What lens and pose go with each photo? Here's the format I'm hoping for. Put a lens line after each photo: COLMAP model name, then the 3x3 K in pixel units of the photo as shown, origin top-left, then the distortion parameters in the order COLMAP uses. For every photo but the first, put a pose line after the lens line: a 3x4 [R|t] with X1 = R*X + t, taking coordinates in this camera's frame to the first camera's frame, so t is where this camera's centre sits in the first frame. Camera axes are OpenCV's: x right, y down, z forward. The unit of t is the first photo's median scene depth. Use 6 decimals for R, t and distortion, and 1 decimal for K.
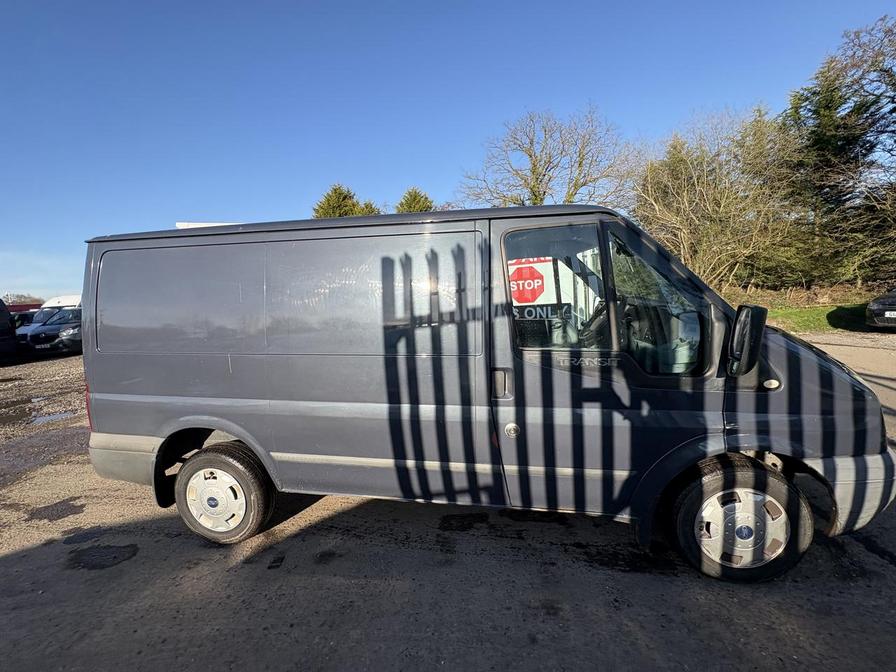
lens RADIAL K [[357.0, 0, 448.1], [0, 357.0, 334.2], [0, 0, 1]] dist [0.003215, 0.000169]
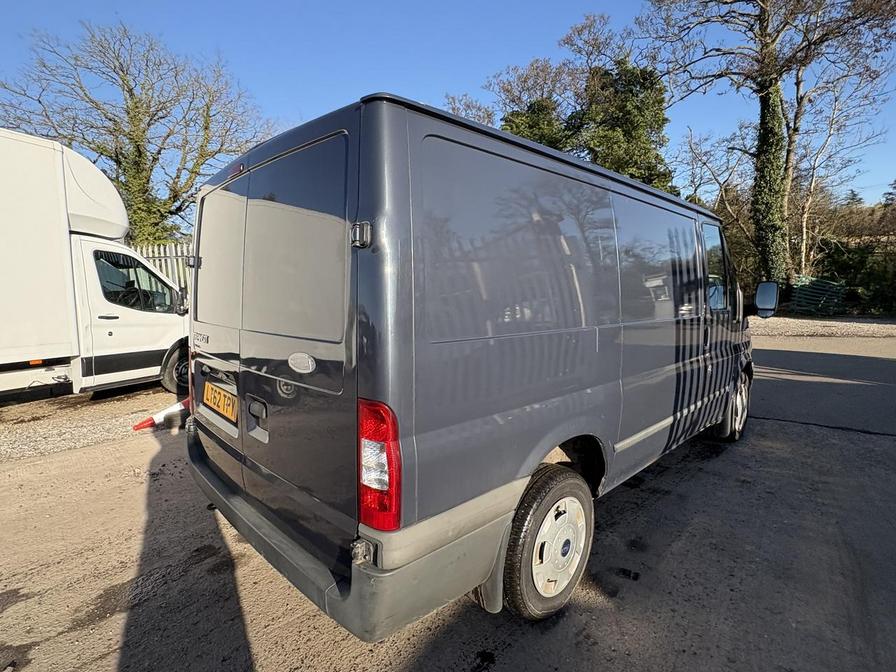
lens RADIAL K [[451.7, 0, 448.8], [0, 451.7, 337.6], [0, 0, 1]] dist [0.003888, -0.000601]
pose [[0.586868, -0.055751, 0.807761, -1.470421], [0.085636, 0.996305, 0.006546, 0.041891], [-0.805141, 0.065332, 0.589473, 0.643008]]
